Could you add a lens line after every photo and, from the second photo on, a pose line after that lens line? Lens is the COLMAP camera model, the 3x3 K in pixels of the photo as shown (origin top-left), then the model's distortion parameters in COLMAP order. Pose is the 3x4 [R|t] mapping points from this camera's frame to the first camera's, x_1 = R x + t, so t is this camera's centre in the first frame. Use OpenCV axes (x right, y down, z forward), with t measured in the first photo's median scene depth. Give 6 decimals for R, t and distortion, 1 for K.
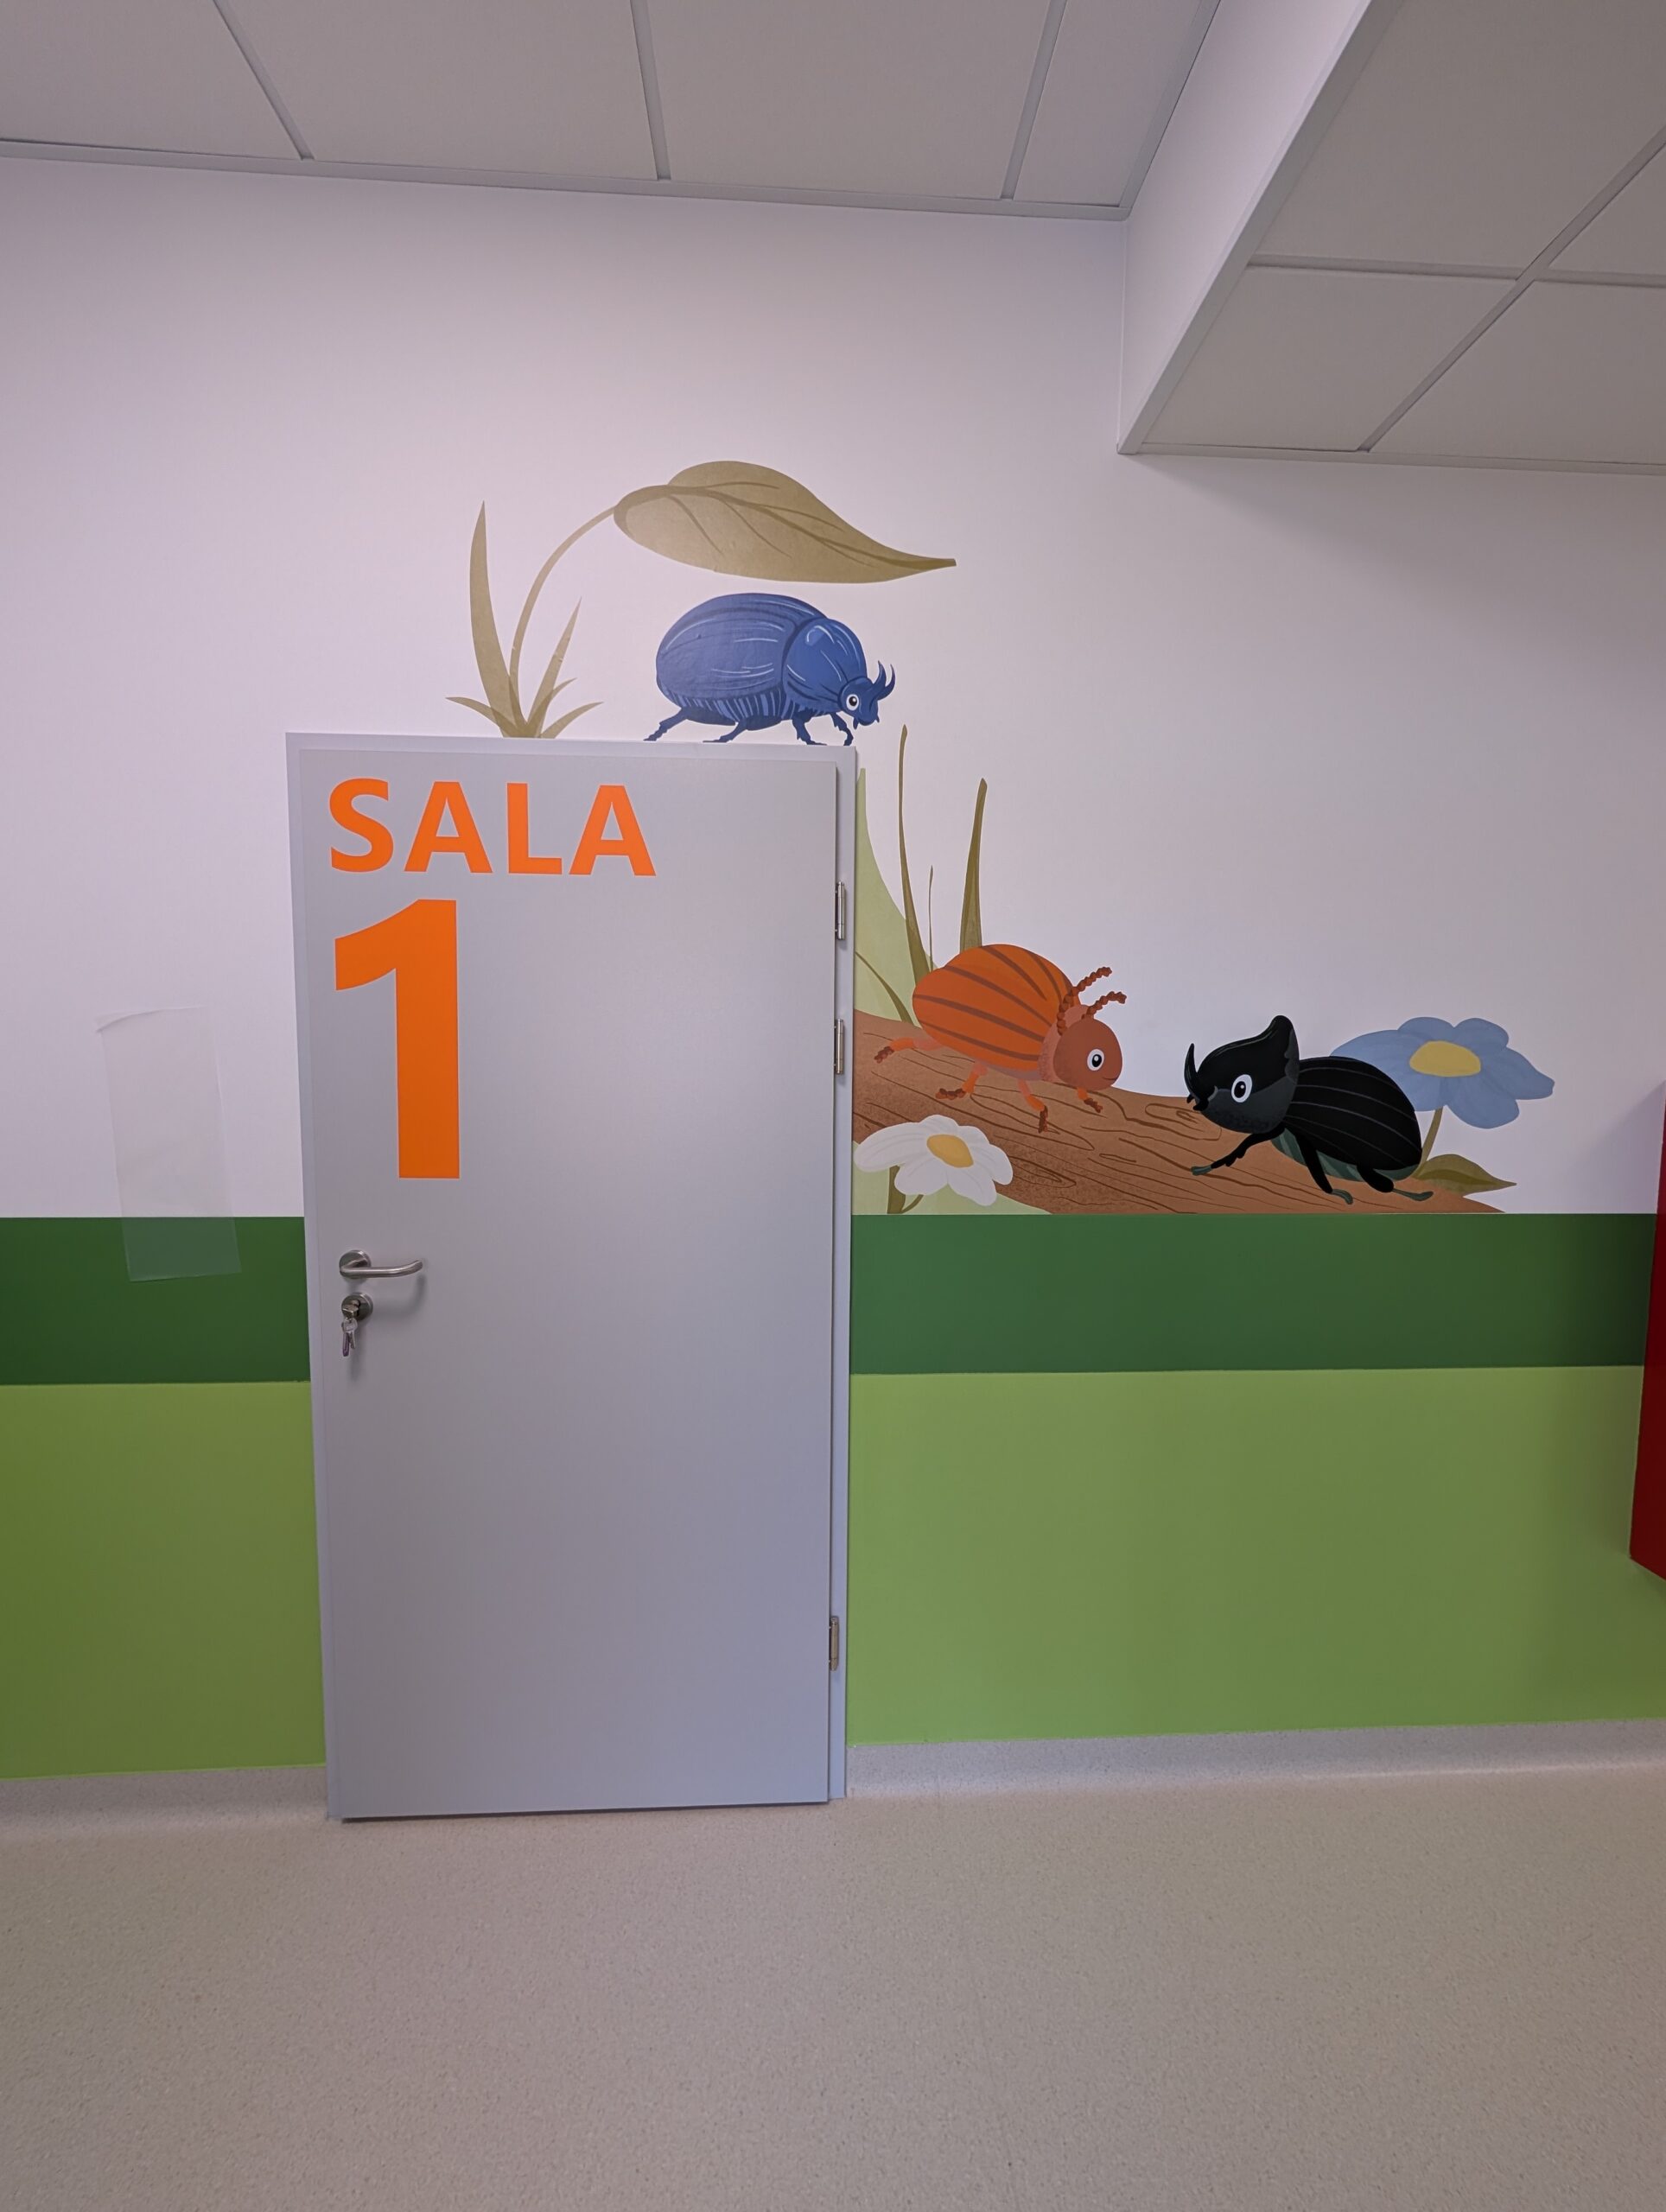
lens RADIAL K [[782.5, 0, 853.1], [0, 782.5, 1128.3], [0, 0, 1]] dist [0.001525, -0.000102]
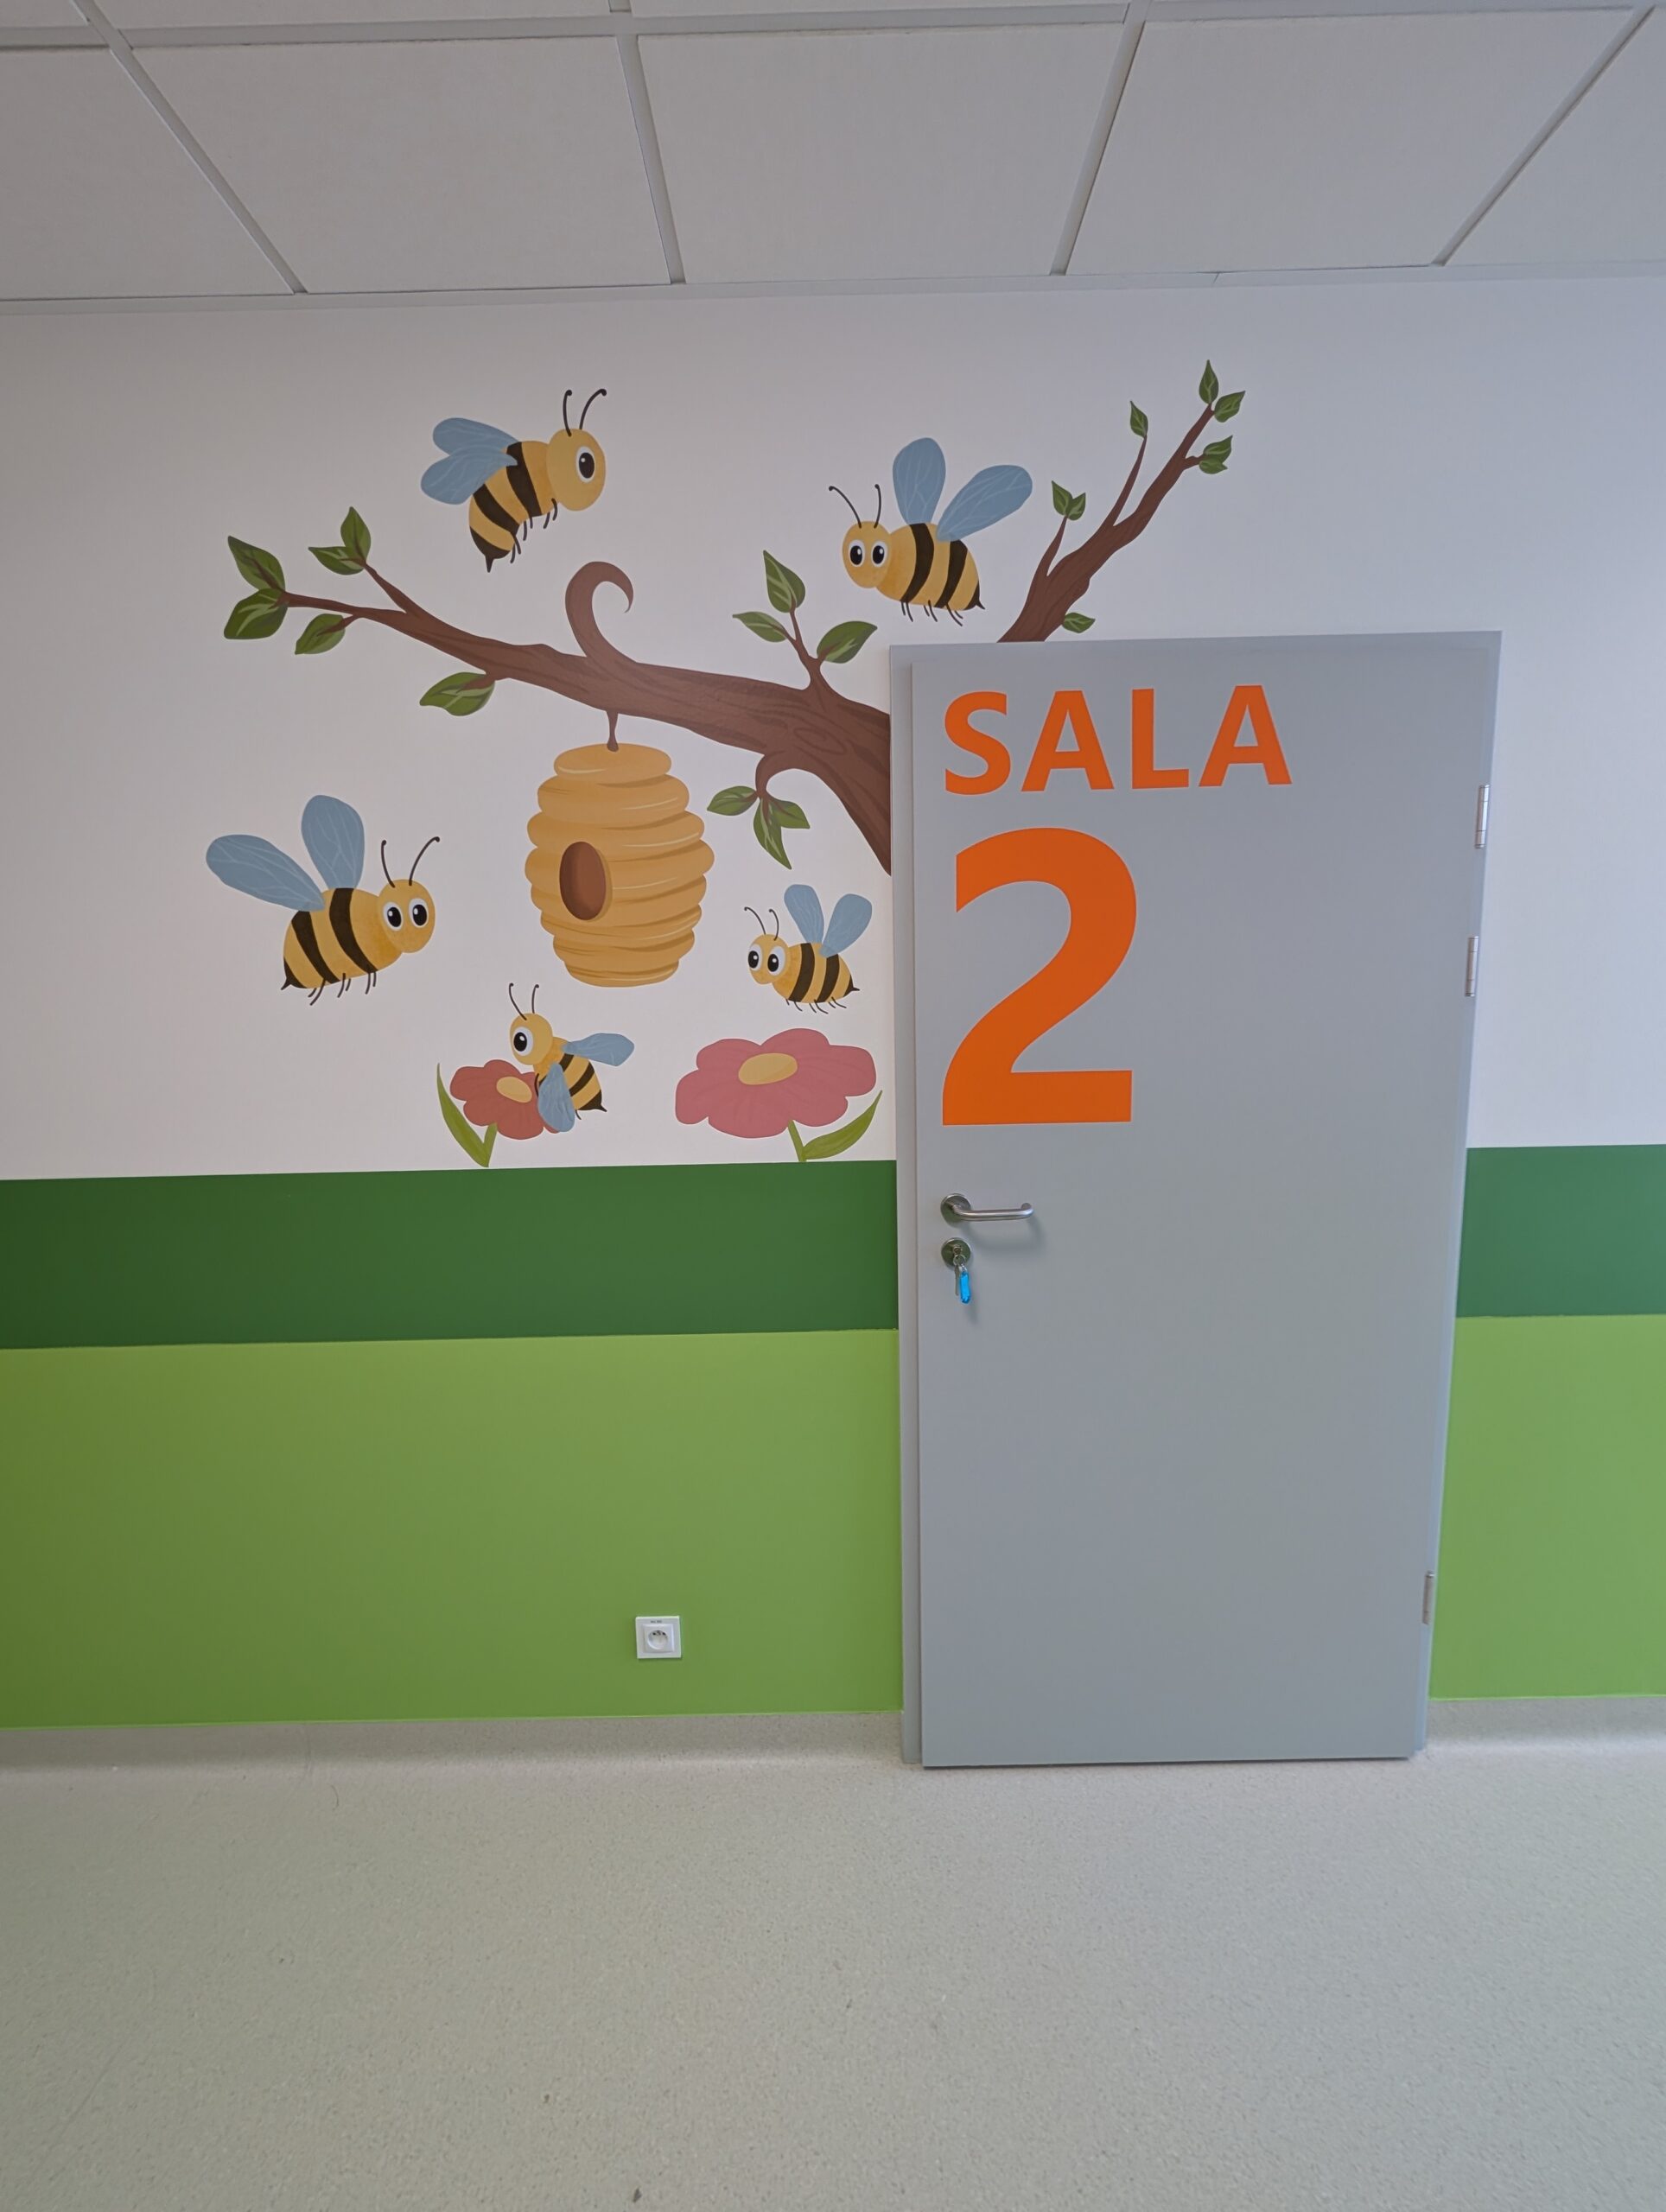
lens RADIAL K [[829.0, 0, 772.9], [0, 829.0, 1092.2], [0, 0, 1]] dist [0.005278, -0.001360]
pose [[0.998723, -0.026148, -0.043220, -0.831760], [0.028041, 0.998647, 0.043796, -0.020300], [0.042016, -0.044952, 0.998105, -0.019373]]
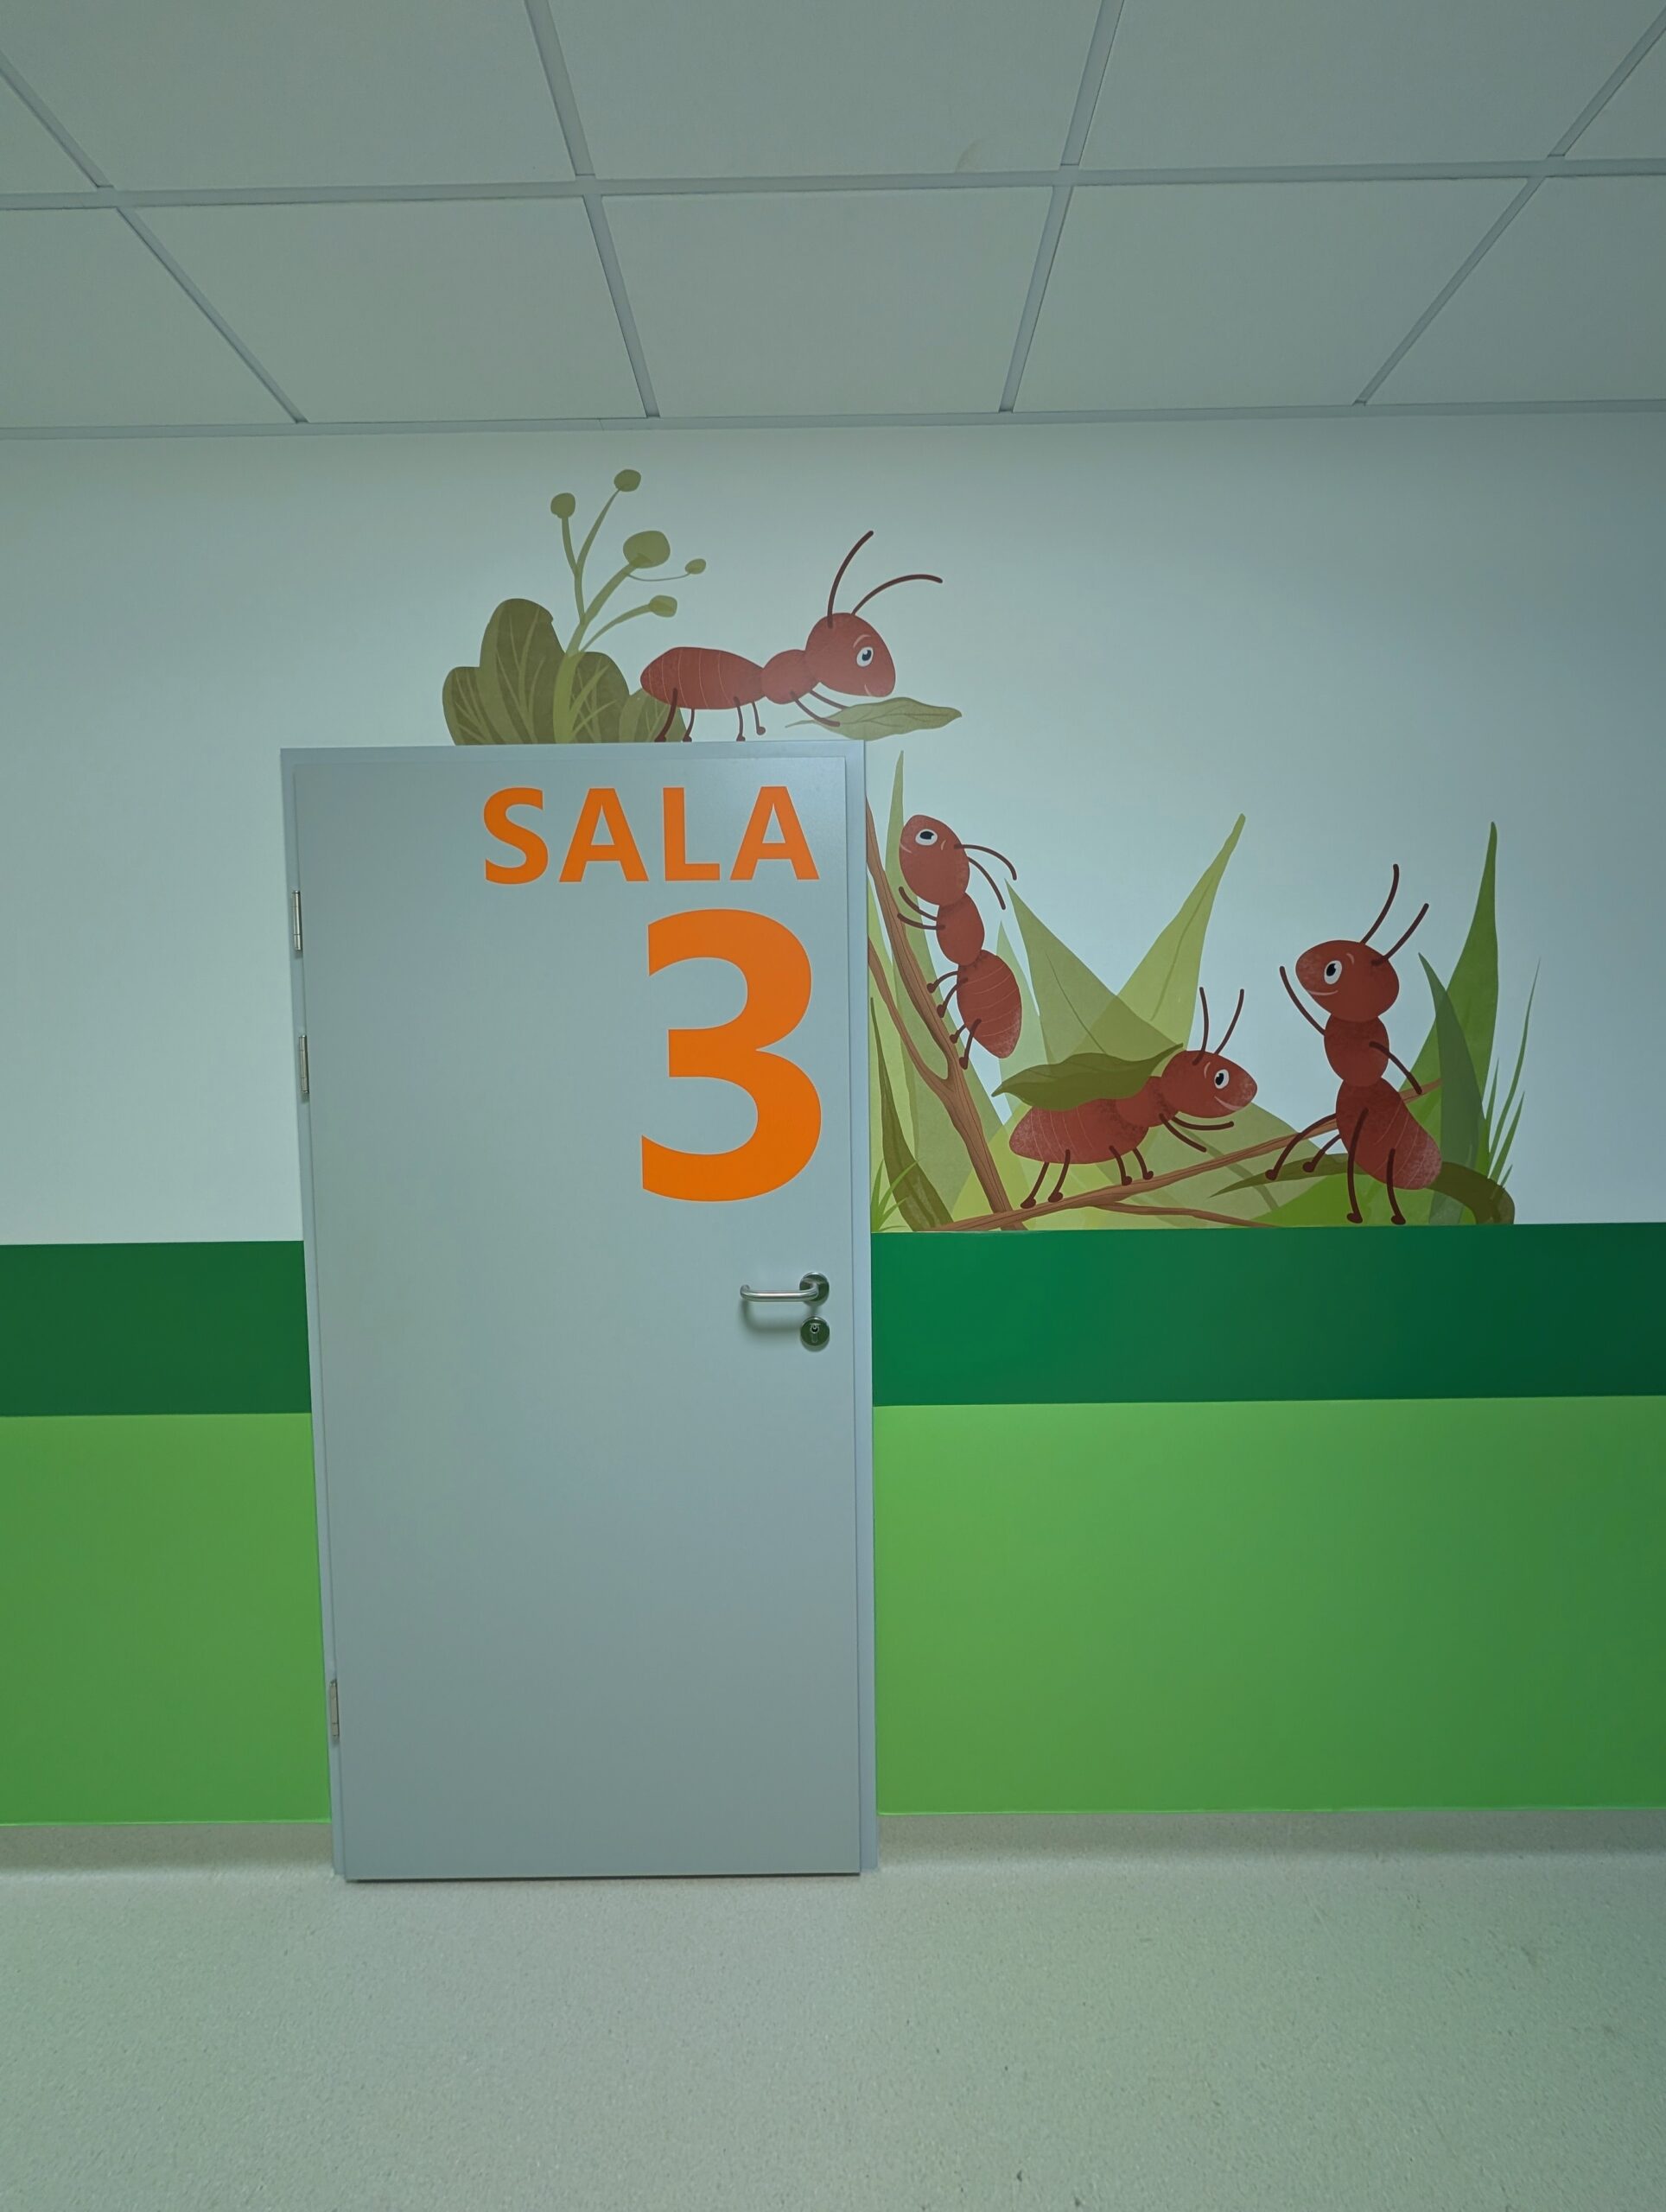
lens RADIAL K [[829.0, 0, 814.9], [0, 829.0, 1122.3], [0, 0, 1]] dist [0.005278, -0.001360]
pose [[0.998838, -0.014236, -0.046041, -0.213603], [0.013128, 0.999619, -0.024278, -0.002195], [0.046369, 0.023646, 0.998644, -0.001552]]
